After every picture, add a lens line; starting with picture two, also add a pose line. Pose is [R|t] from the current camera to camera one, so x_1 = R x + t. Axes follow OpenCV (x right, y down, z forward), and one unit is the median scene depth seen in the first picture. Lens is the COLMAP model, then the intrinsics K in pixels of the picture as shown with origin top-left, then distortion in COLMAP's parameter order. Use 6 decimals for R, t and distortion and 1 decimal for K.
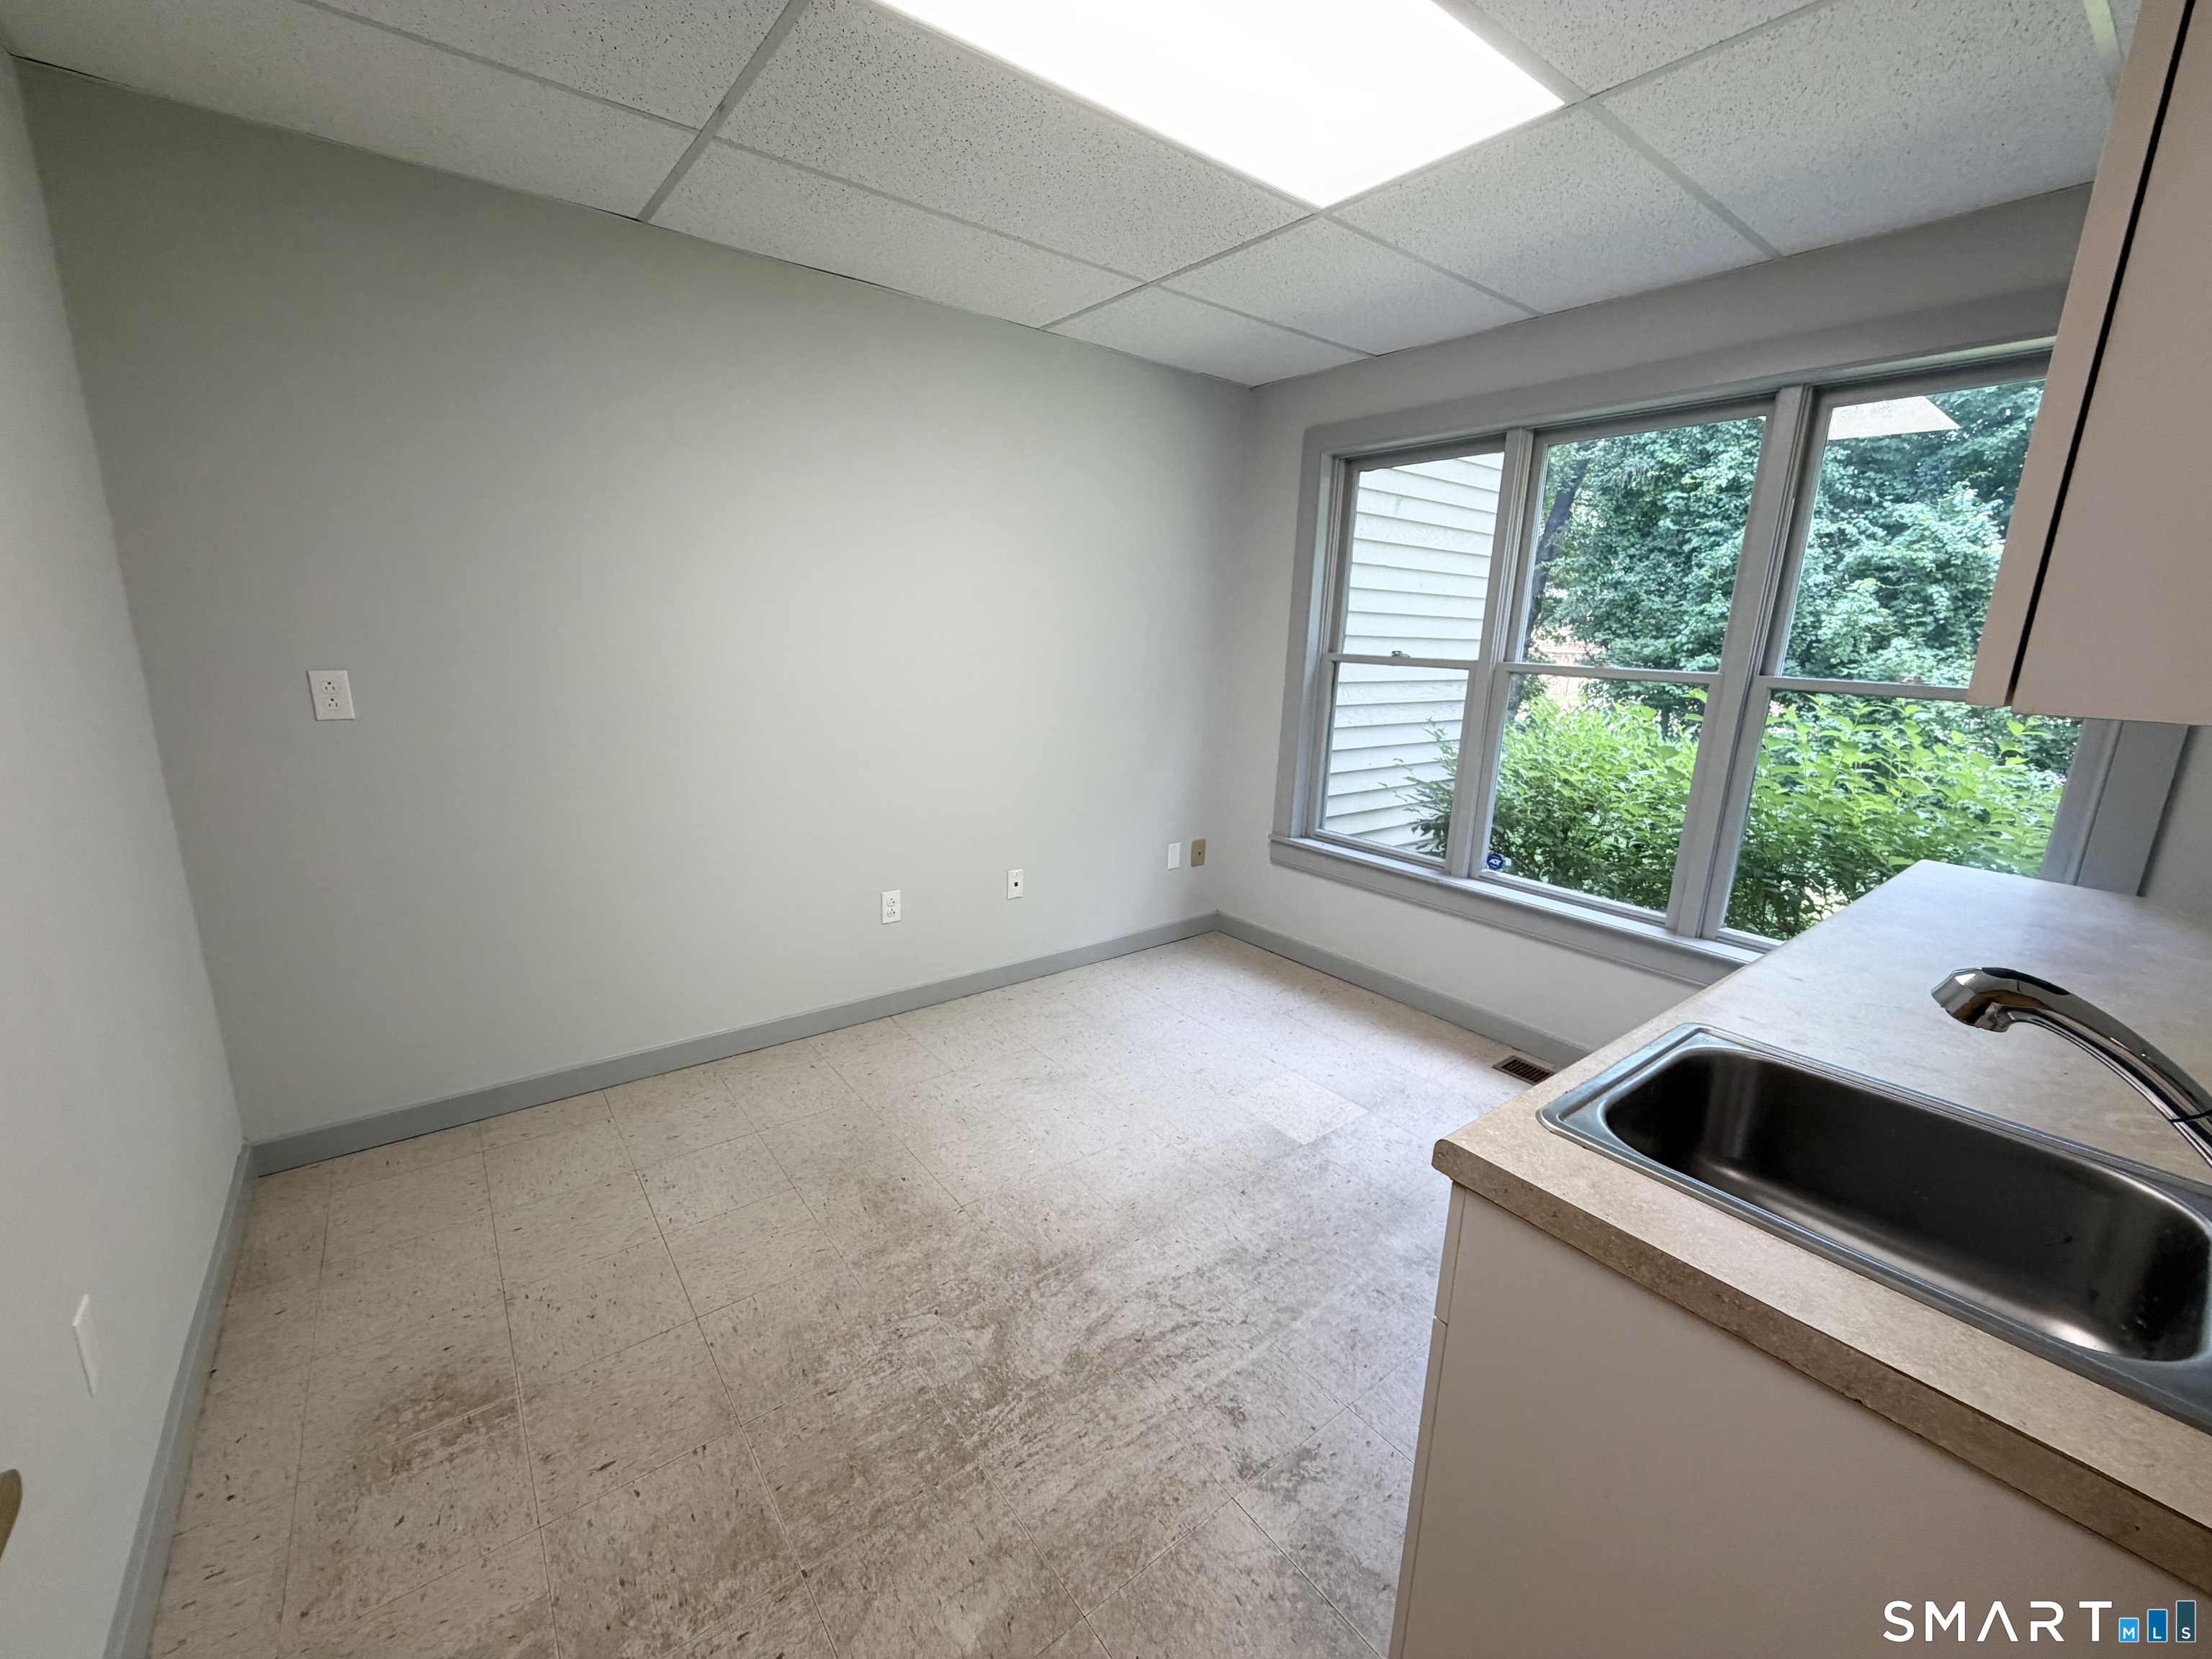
lens RADIAL K [[882.5, 0, 1102.2], [0, 882.5, 829.1], [0, 0, 1]] dist [-0.001692, -0.000120]
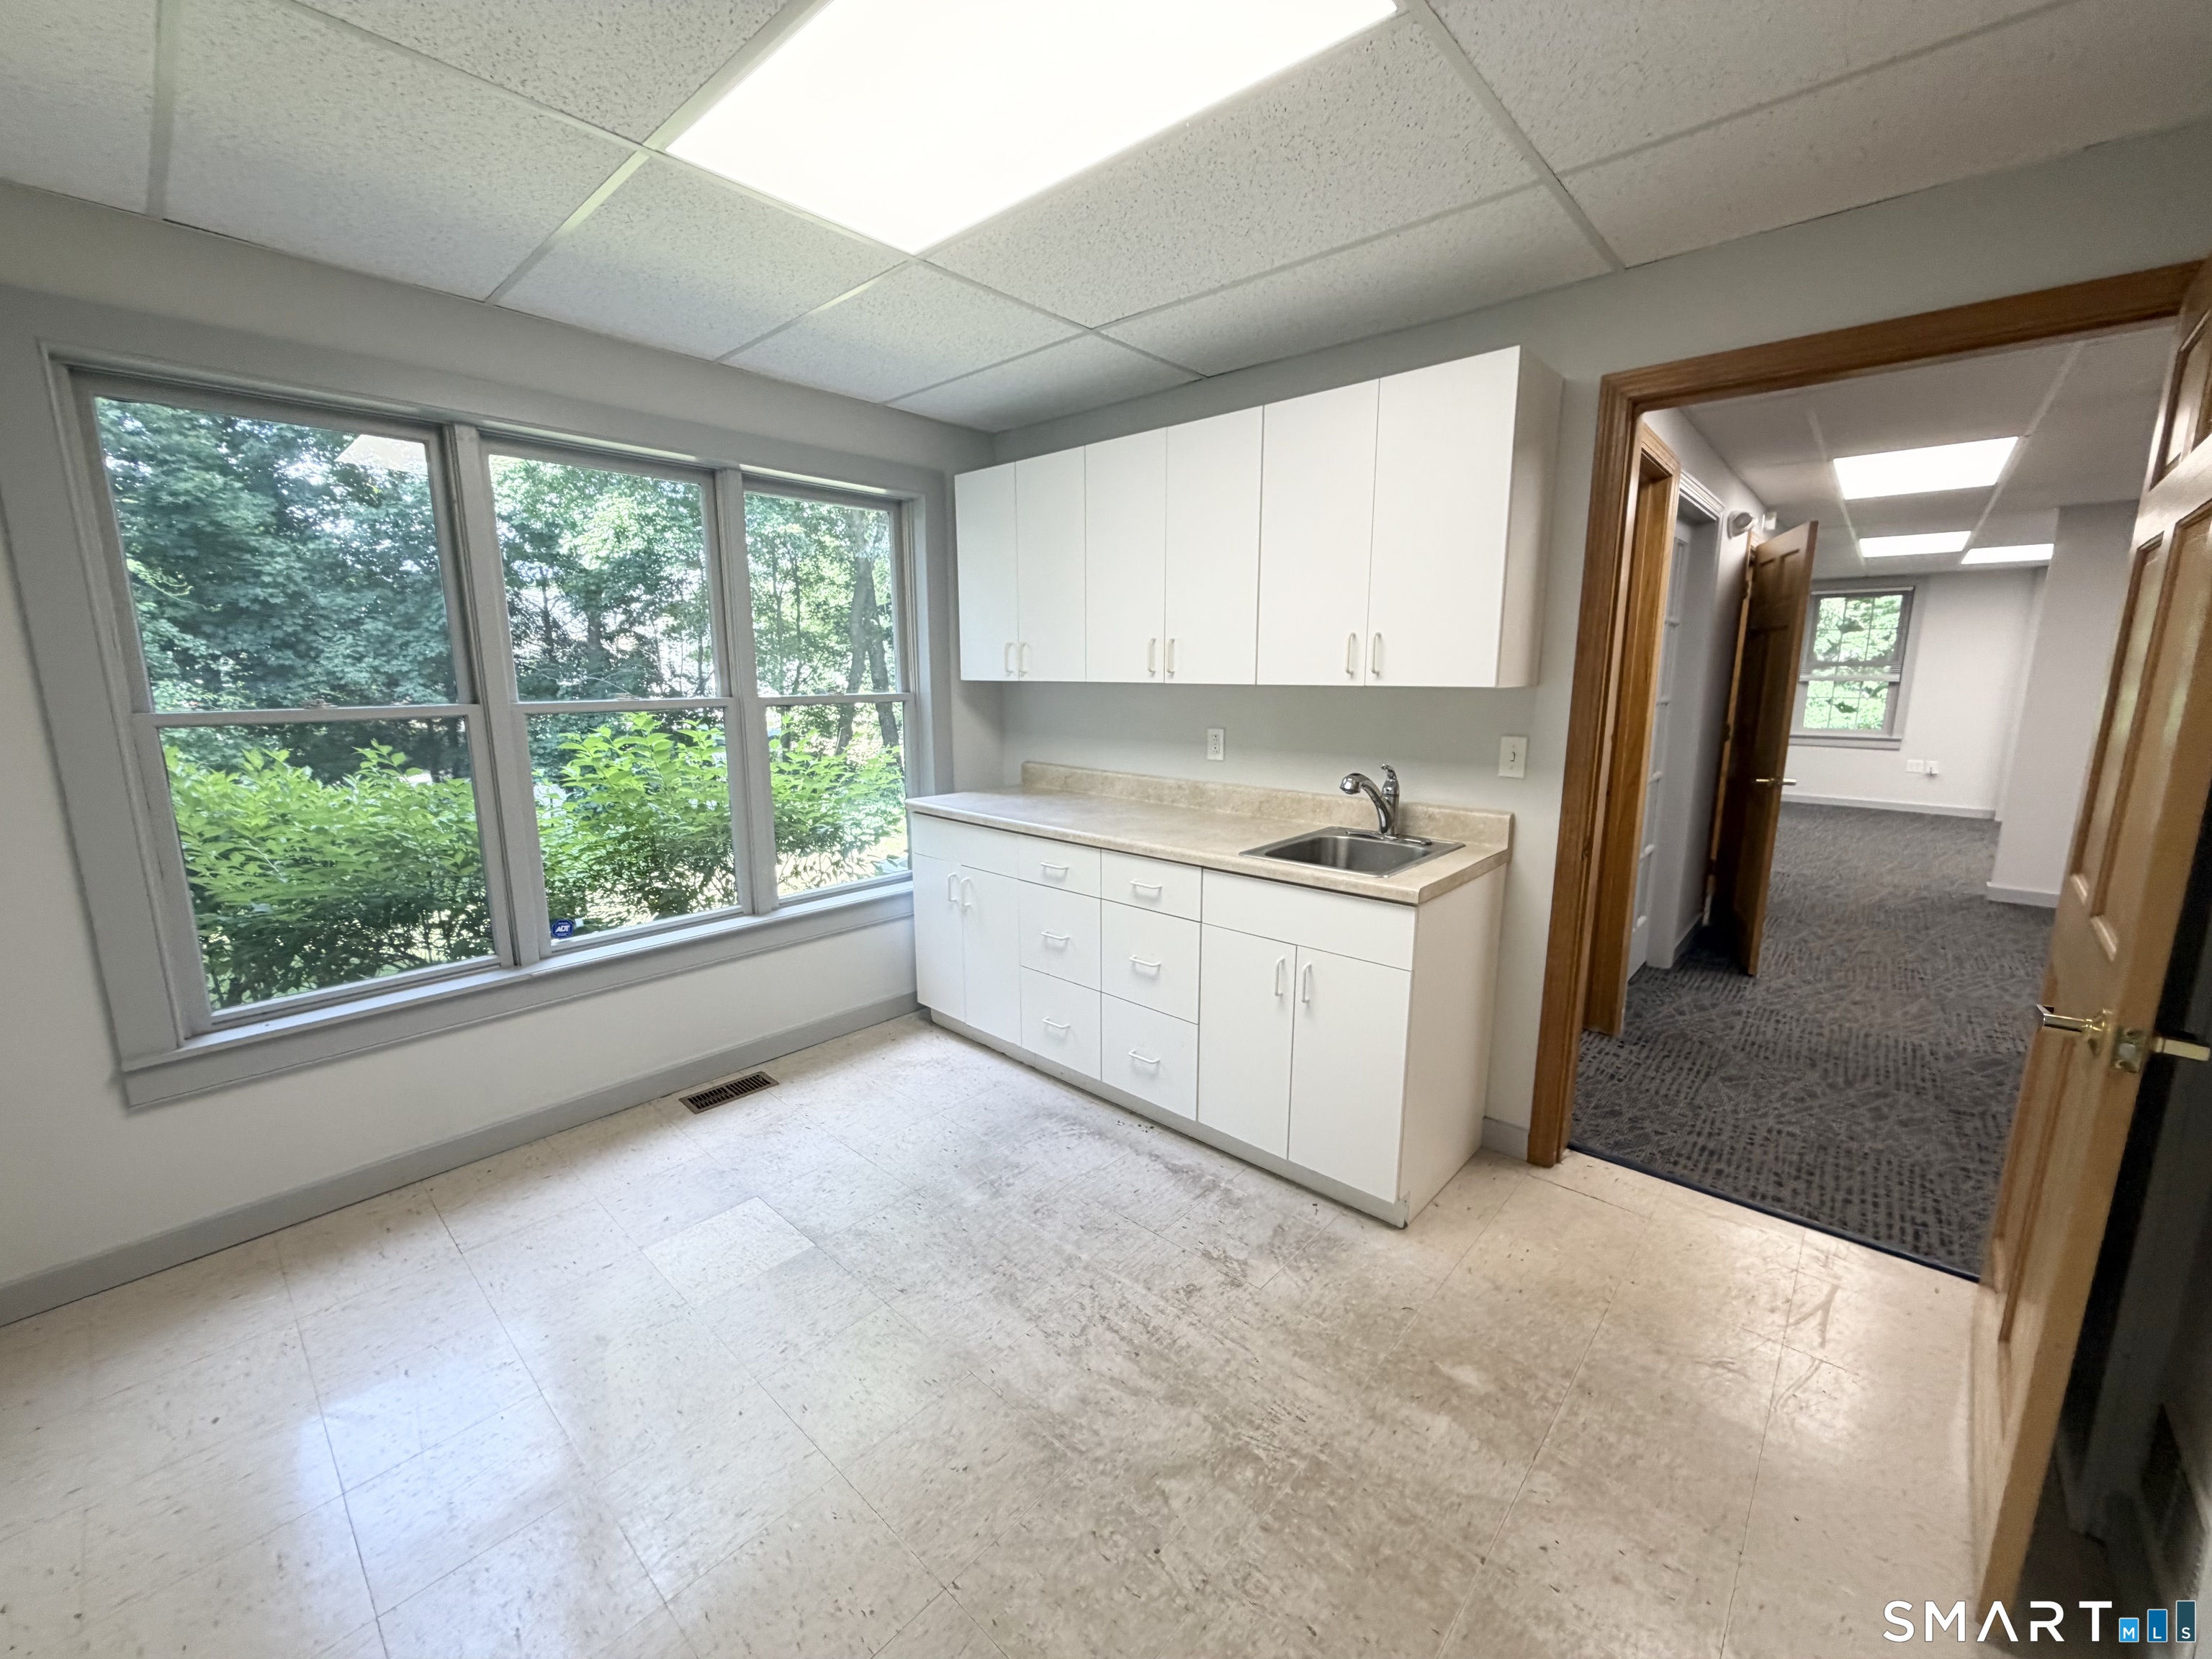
lens RADIAL K [[882.5, 0, 1102.2], [0, 882.5, 829.1], [0, 0, 1]] dist [-0.001692, -0.000120]
pose [[-0.175659, -0.209132, 0.961981, -0.757046], [0.220037, 0.944113, 0.245427, -0.248083], [-0.959546, 0.254783, -0.119825, 0.925278]]
